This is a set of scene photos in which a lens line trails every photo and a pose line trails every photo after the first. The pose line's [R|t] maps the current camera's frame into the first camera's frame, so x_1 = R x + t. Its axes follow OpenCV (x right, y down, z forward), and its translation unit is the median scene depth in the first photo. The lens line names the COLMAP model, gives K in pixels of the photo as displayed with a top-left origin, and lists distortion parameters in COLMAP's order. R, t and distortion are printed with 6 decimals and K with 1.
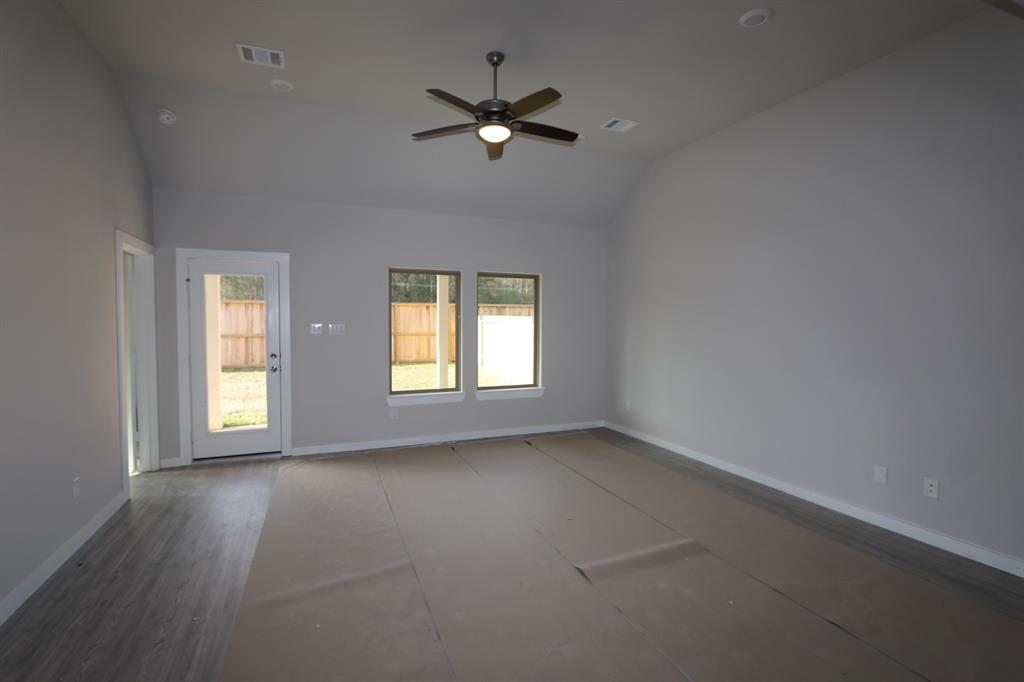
lens RADIAL K [[487.0, 0, 506.1], [0, 487.0, 337.1], [0, 0, 1]] dist [0.001024, 0.000216]
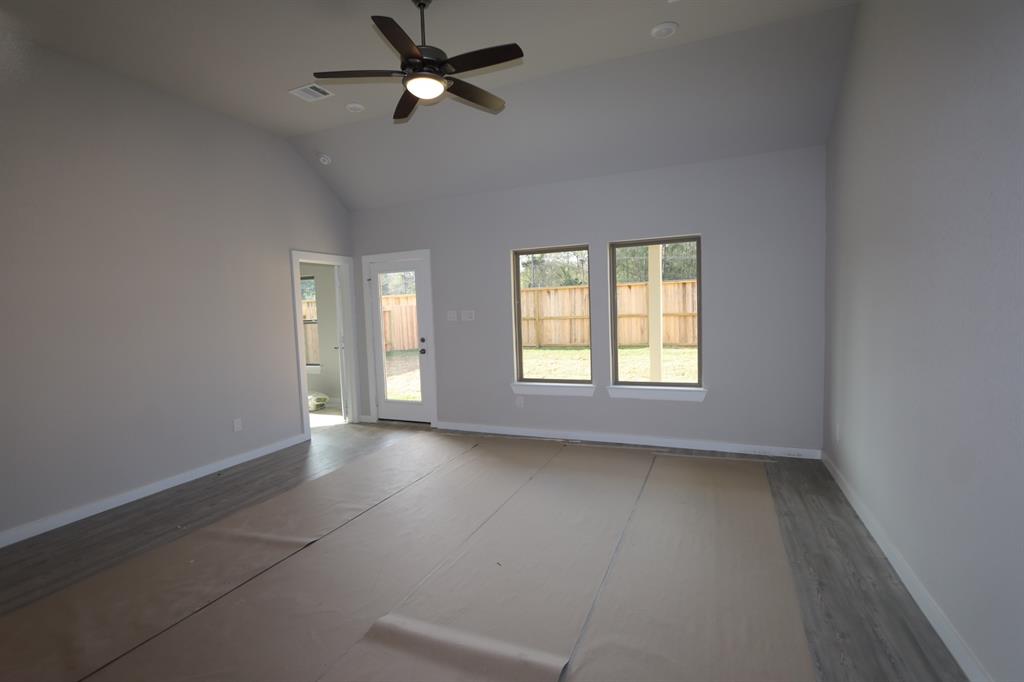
lens RADIAL K [[487.0, 0, 506.1], [0, 487.0, 337.1], [0, 0, 1]] dist [0.001024, 0.000216]
pose [[0.676765, 0.015997, -0.736025, 0.444280], [0.017019, 0.999157, 0.037364, -0.006442], [0.736003, -0.037813, 0.675922, 0.320885]]
